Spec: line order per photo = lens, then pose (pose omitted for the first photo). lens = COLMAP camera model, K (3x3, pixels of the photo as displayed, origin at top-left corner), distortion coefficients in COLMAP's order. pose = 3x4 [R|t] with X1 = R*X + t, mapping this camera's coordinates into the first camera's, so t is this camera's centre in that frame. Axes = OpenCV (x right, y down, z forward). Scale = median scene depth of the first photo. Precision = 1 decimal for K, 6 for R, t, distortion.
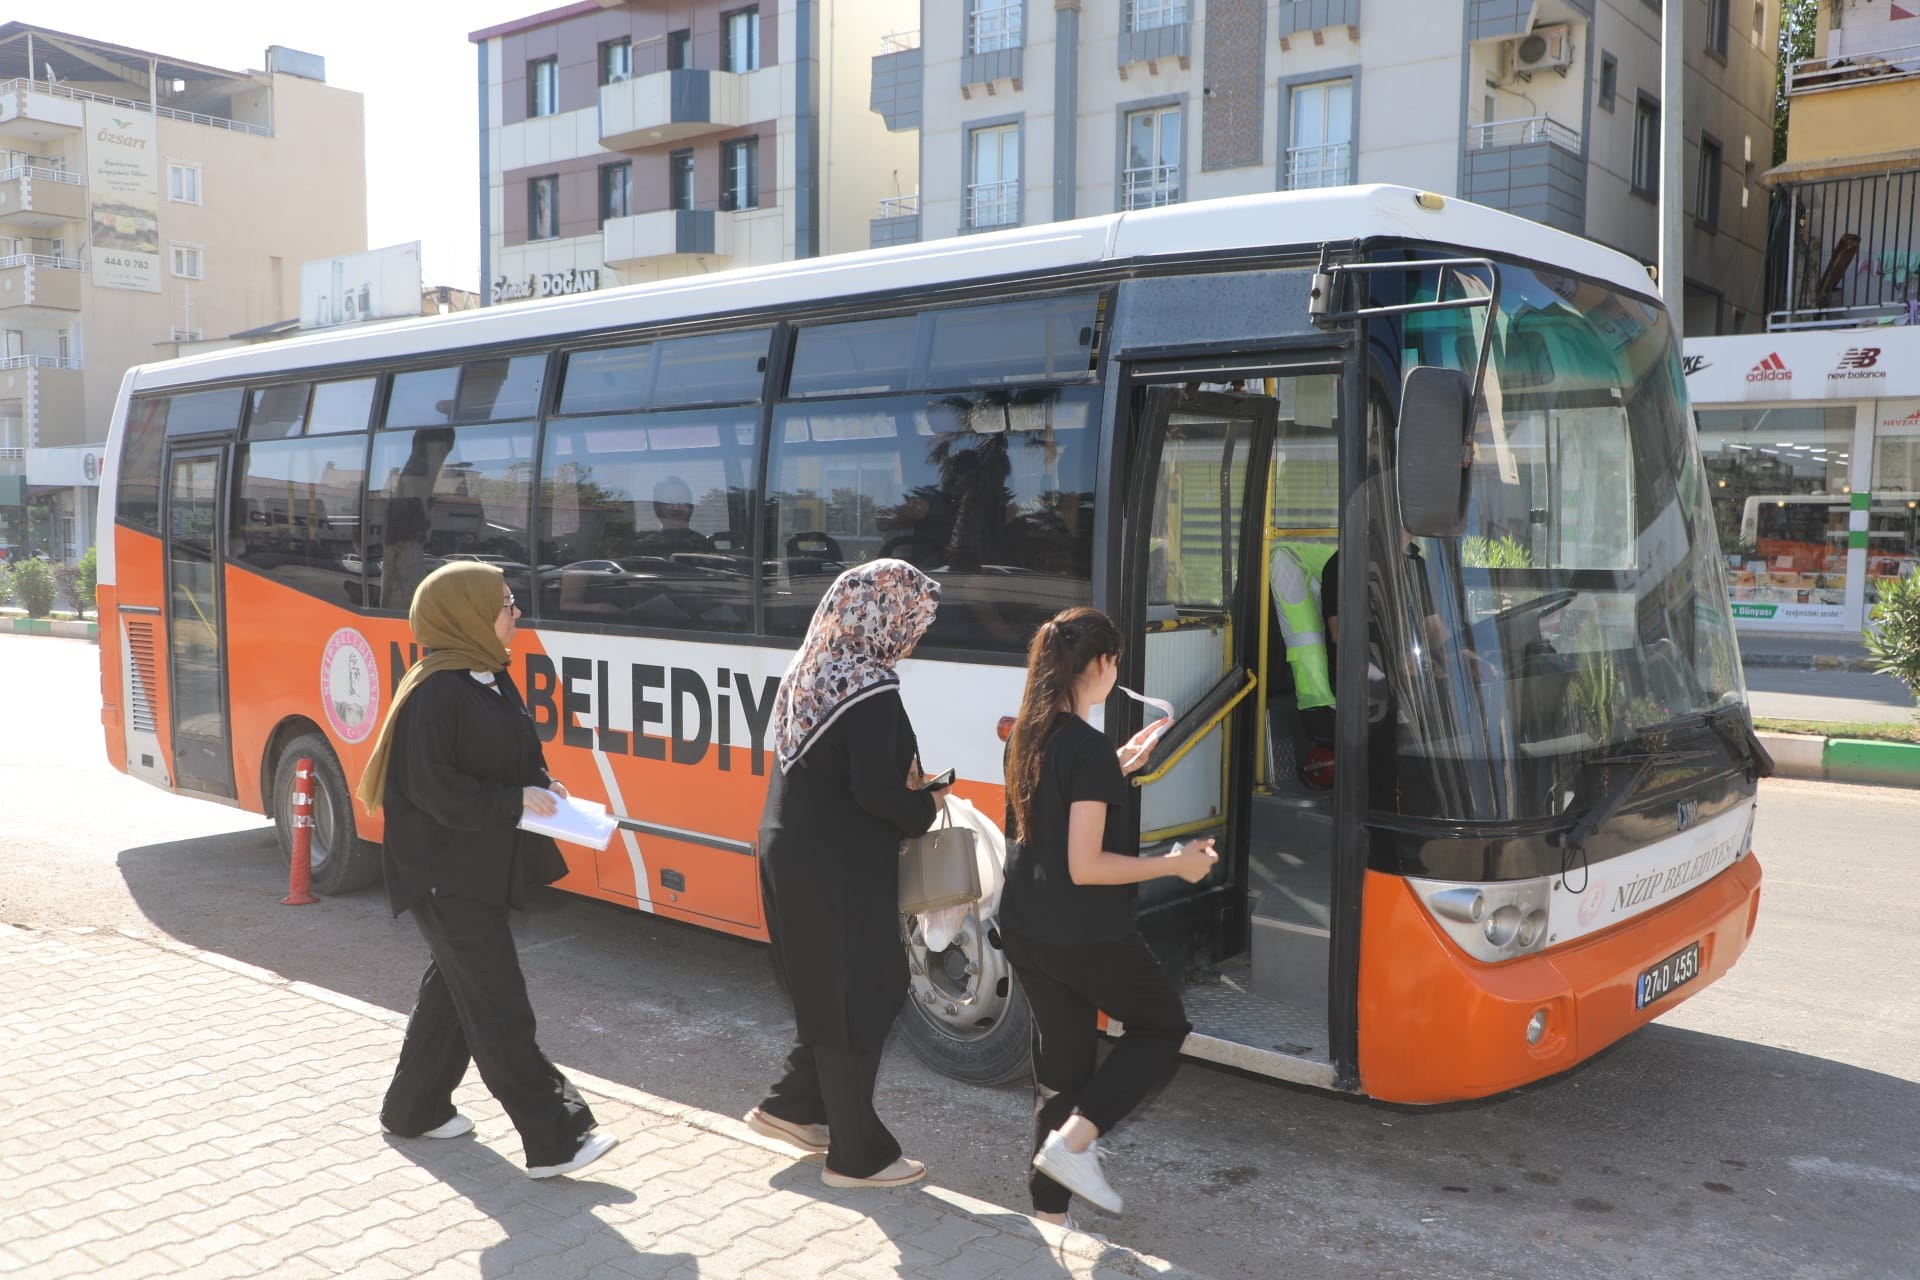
lens RADIAL K [[1687.9, 0, 960.0], [0, 1687.9, 640.0], [0, 0, 1]] dist [-0.014594, 0.045712]
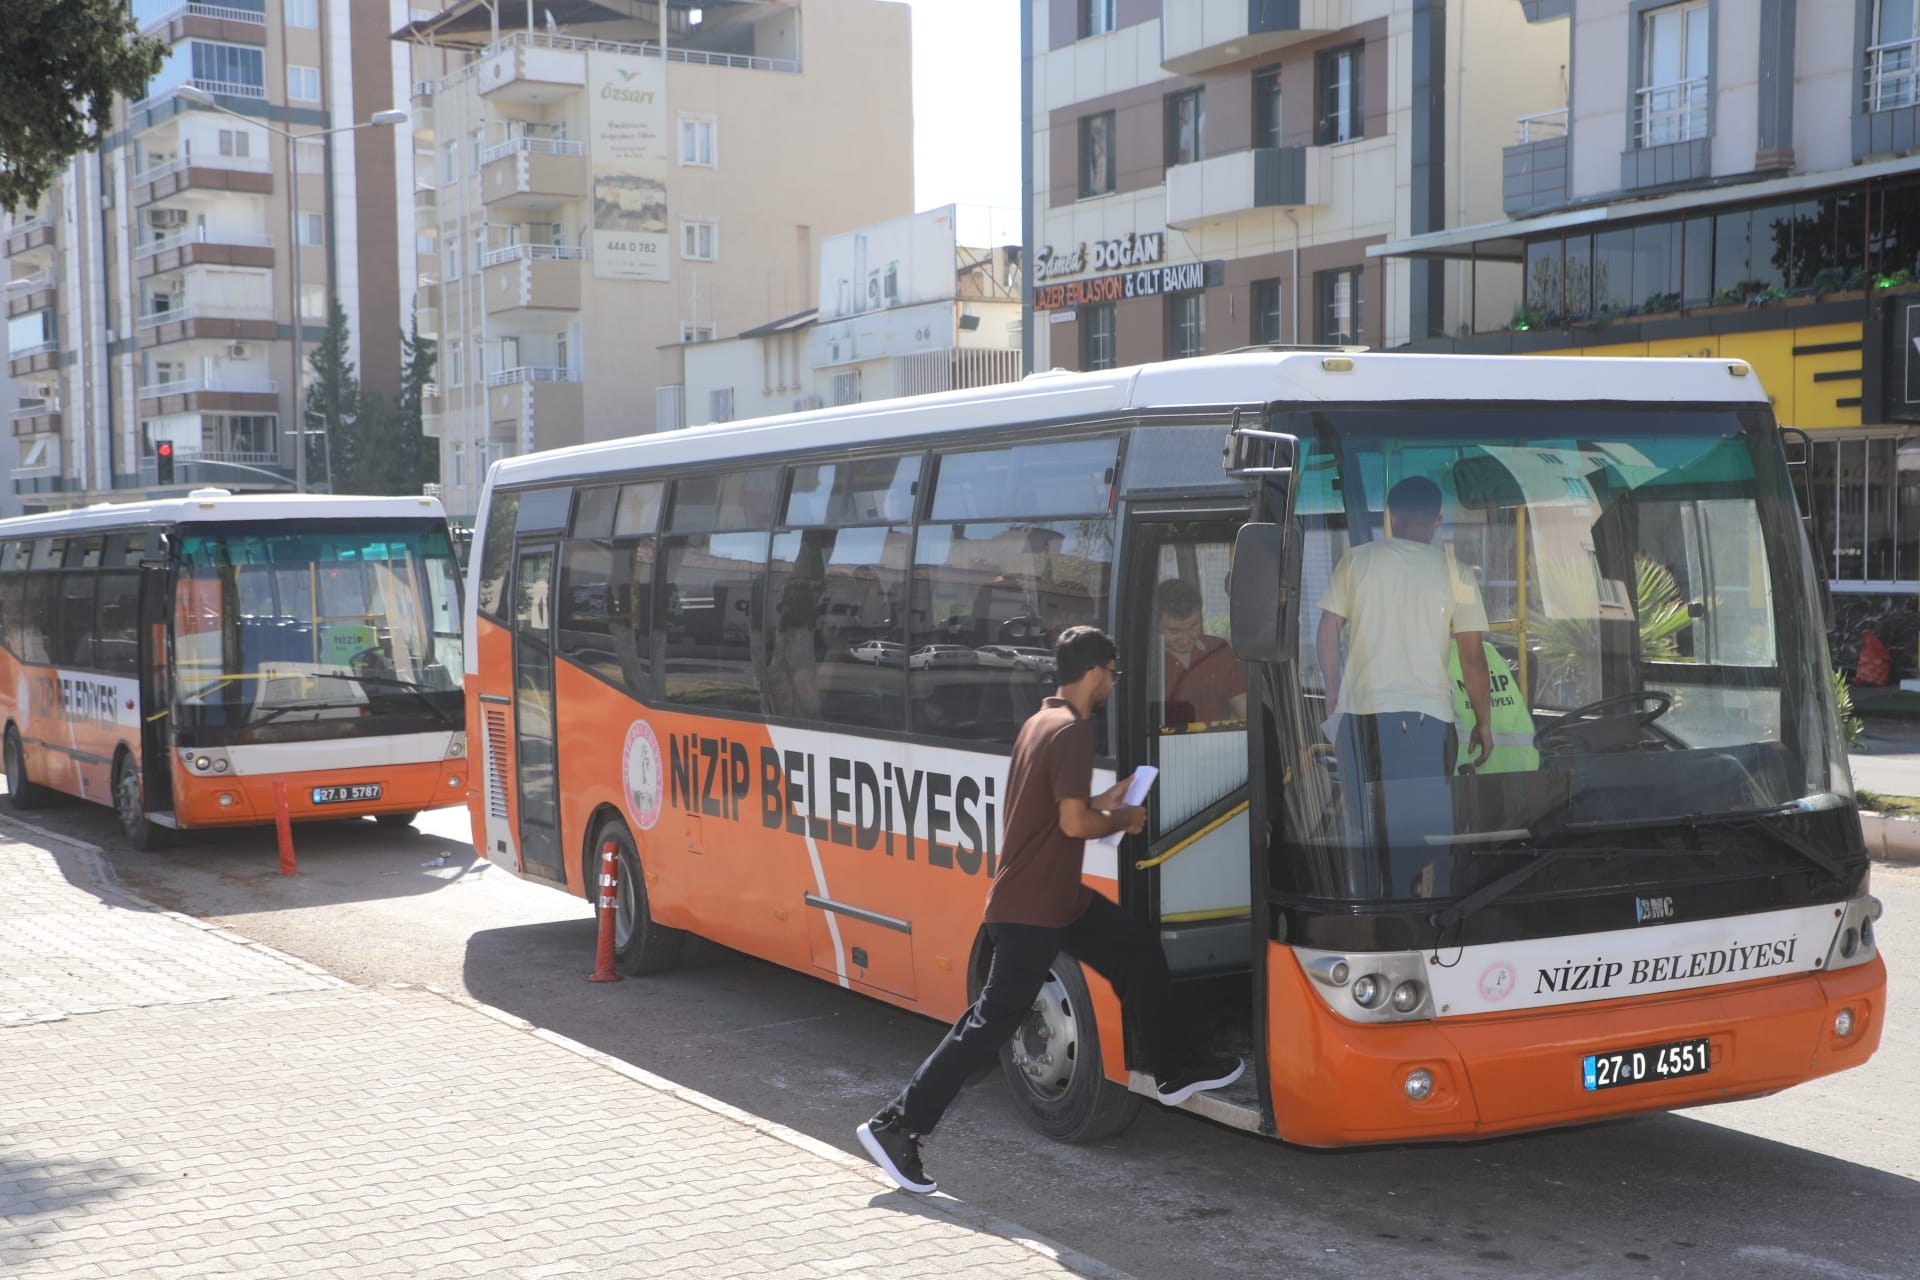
lens RADIAL K [[2659.1, 0, 960.0], [0, 2659.1, 640.0], [0, 0, 1]] dist [0.005307, 0.440745]
pose [[0.932670, -0.007618, -0.360651, 0.135058], [-0.001493, 0.999687, -0.024976, -0.005036], [0.360728, 0.023833, 0.932366, -0.153523]]
